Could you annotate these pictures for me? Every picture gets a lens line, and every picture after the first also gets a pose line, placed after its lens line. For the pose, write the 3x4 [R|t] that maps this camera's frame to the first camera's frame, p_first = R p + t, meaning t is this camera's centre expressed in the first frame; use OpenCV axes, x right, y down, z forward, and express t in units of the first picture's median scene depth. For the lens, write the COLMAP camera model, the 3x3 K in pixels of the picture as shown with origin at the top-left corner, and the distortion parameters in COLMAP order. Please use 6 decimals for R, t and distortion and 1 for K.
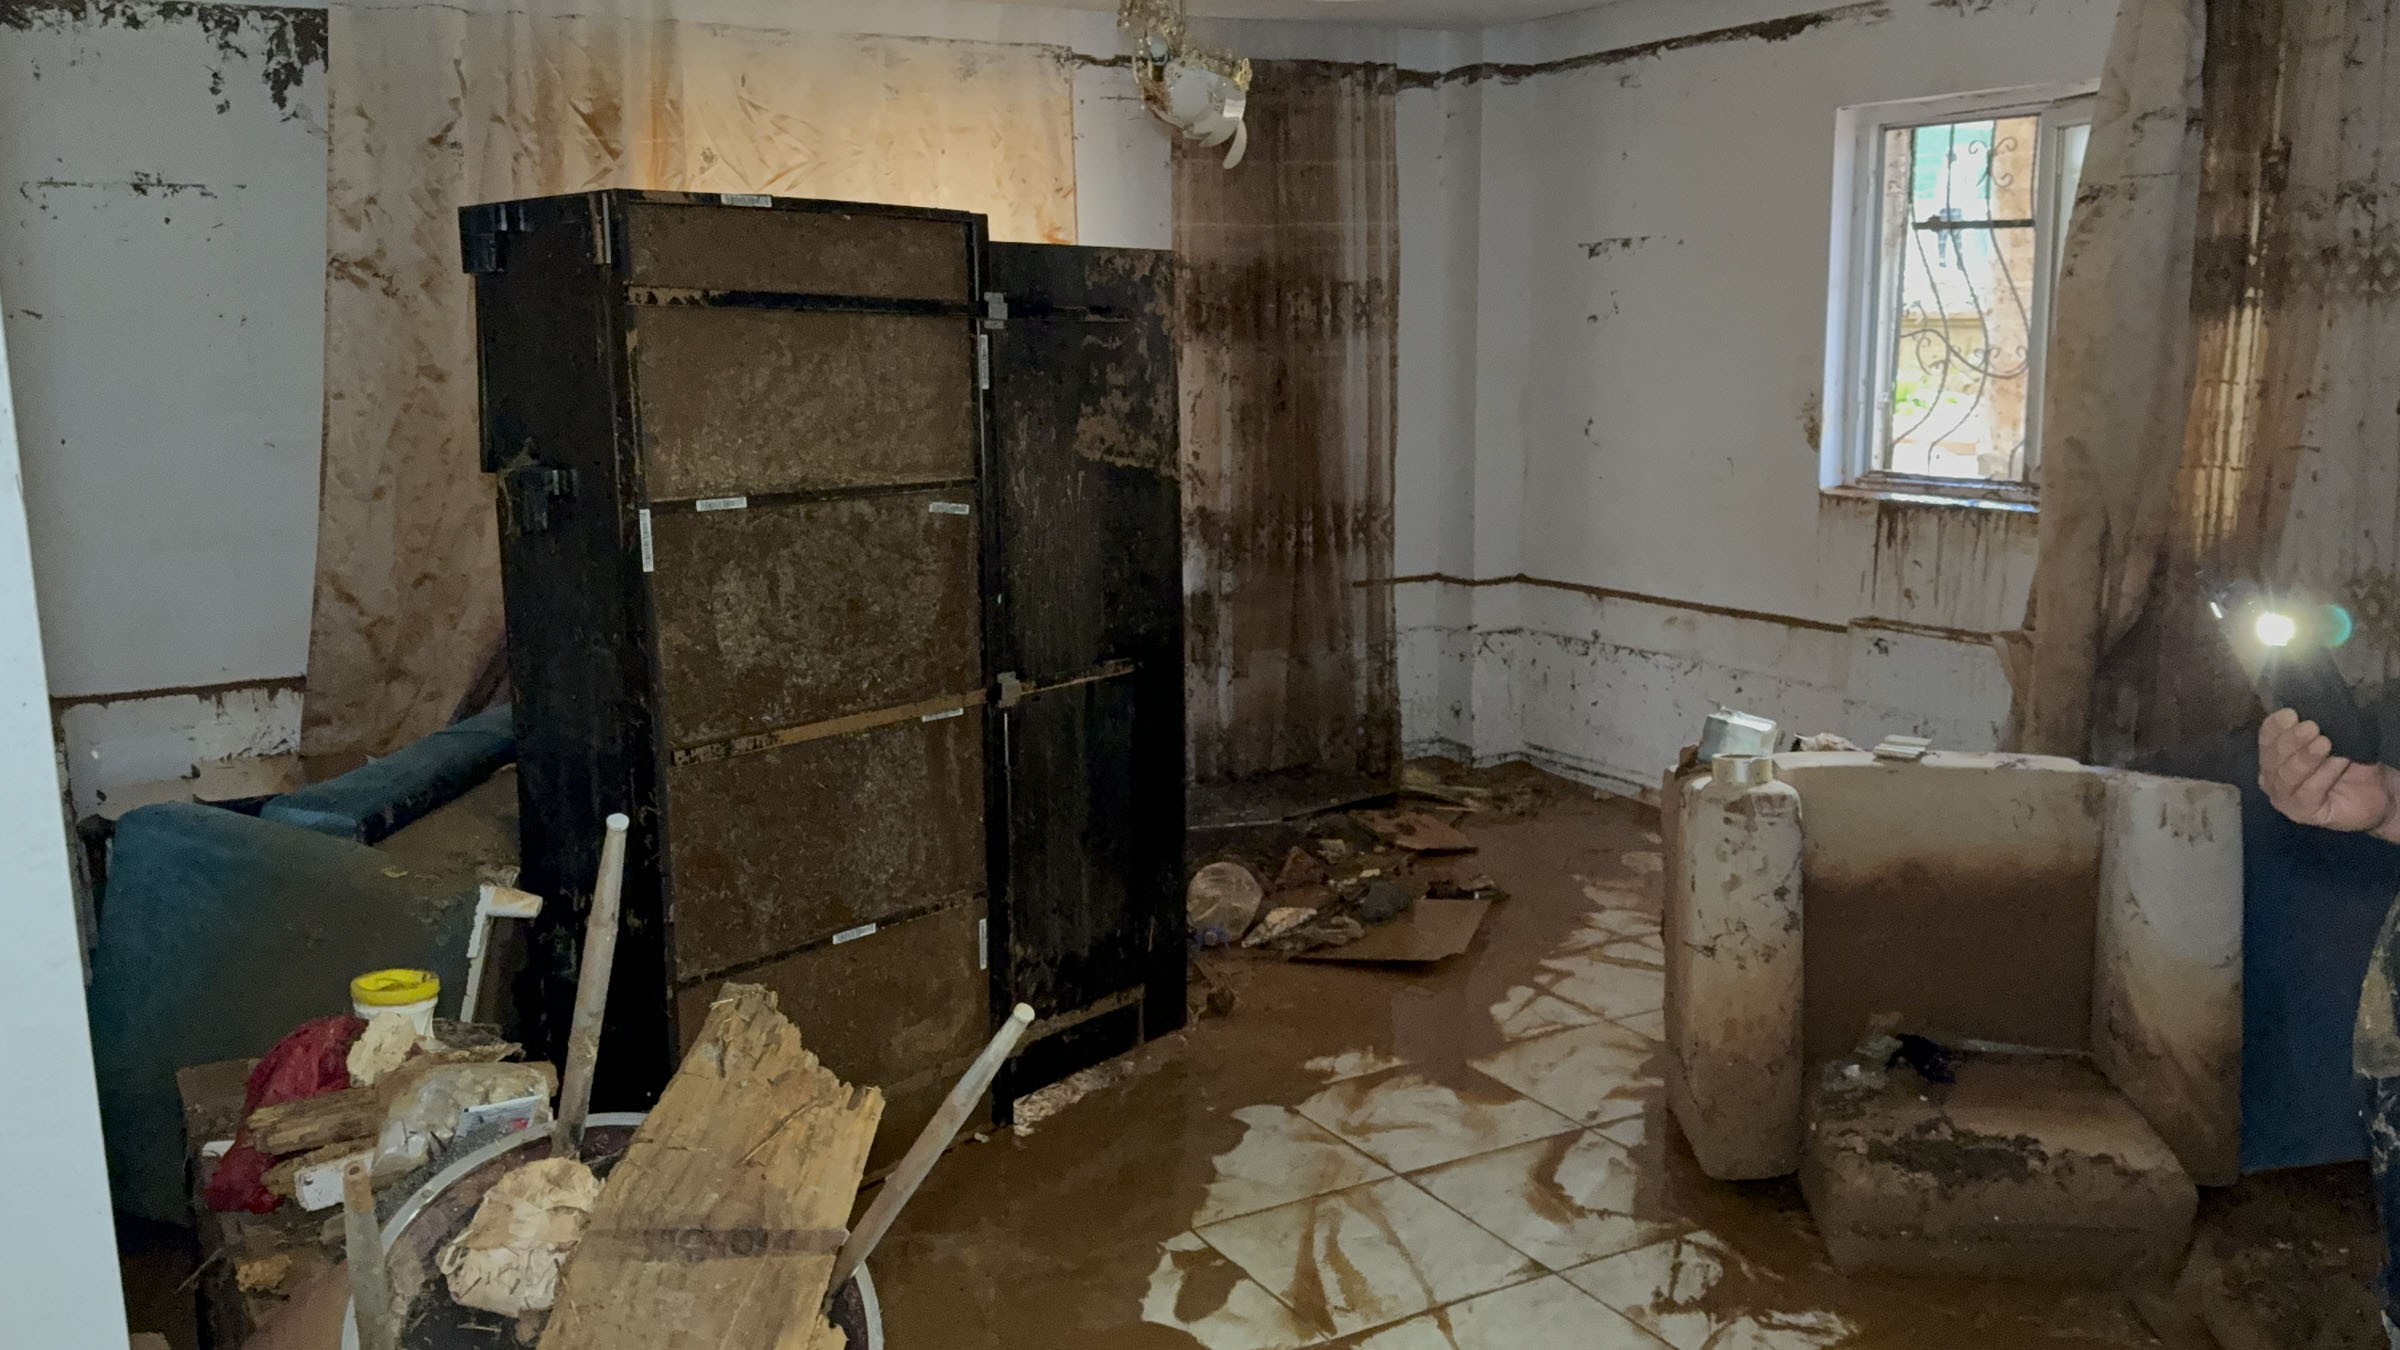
lens RADIAL K [[2012.6, 0, 1132.6], [0, 2012.6, 667.9], [0, 0, 1]] dist [0.184859, -0.341852]
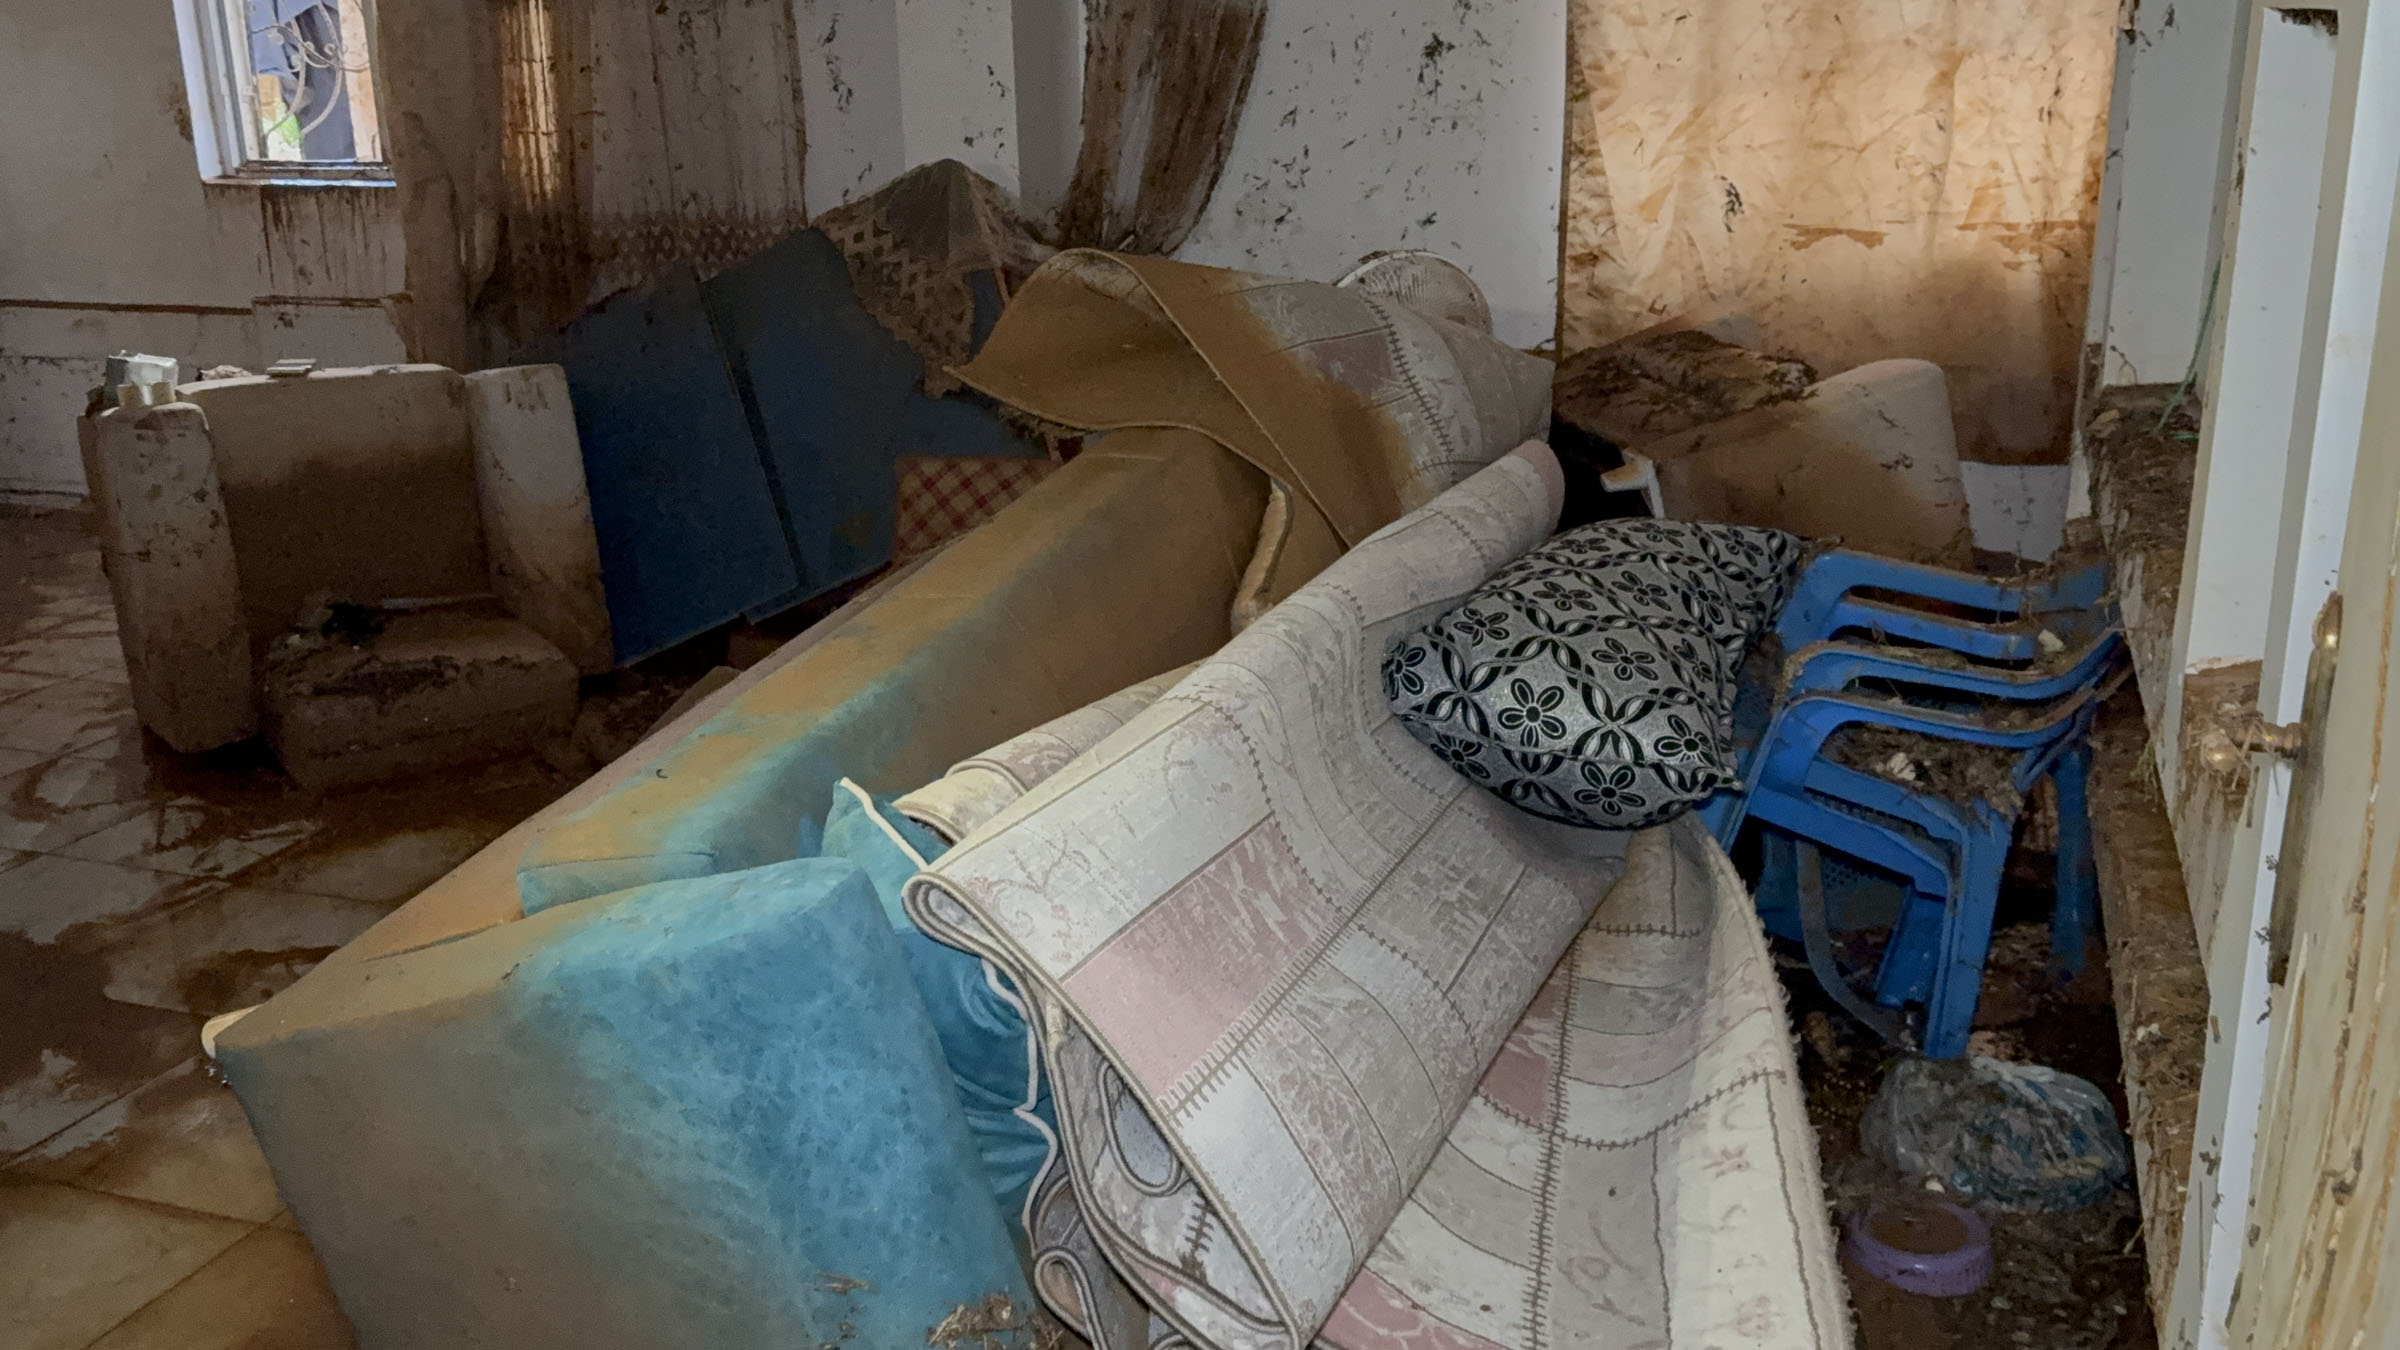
lens RADIAL K [[2057.2, 0, 1200.0], [0, 2057.2, 675.0], [0, 0, 1]] dist [0.155674, -0.272004]
pose [[0.739753, -0.191305, 0.645110, -0.039445], [0.119969, 0.980870, 0.153303, 0.086106], [-0.662097, -0.036013, 0.748552, -0.217768]]
